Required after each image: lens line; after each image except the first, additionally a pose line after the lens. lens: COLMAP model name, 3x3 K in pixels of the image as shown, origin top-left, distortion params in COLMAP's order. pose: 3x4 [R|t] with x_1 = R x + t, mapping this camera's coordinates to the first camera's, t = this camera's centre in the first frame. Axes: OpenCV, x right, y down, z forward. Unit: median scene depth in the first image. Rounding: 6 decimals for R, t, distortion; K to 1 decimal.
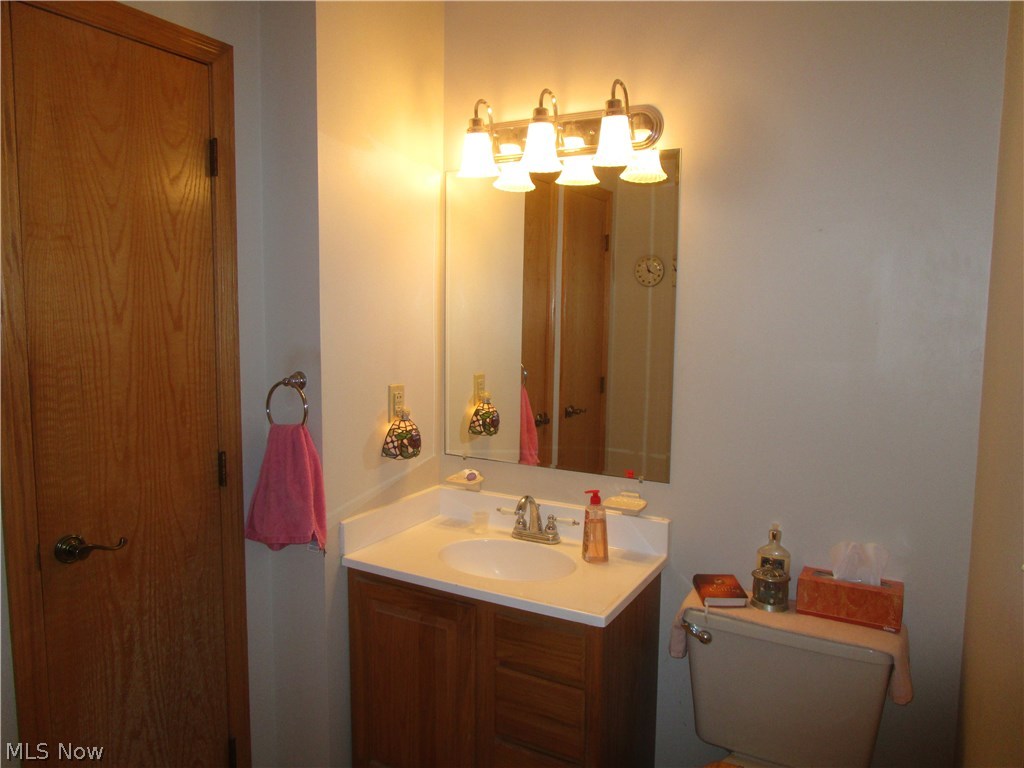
lens RADIAL K [[728.6, 0, 509.6], [0, 728.6, 387.0], [0, 0, 1]] dist [-0.024060, 0.006277]
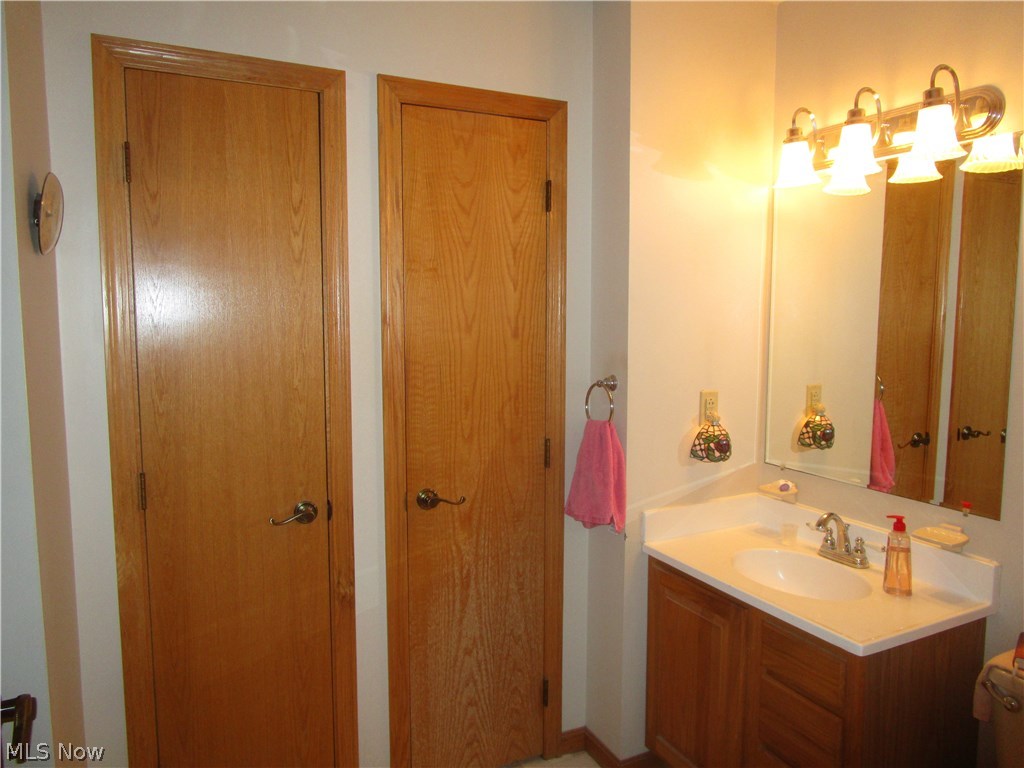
lens RADIAL K [[728.6, 0, 509.6], [0, 728.6, 387.0], [0, 0, 1]] dist [-0.024060, 0.006277]
pose [[0.824611, 0.046016, -0.563826, 0.233861], [-0.049935, 0.998717, 0.008478, -0.004077], [0.563493, 0.021164, 0.825850, -0.037319]]
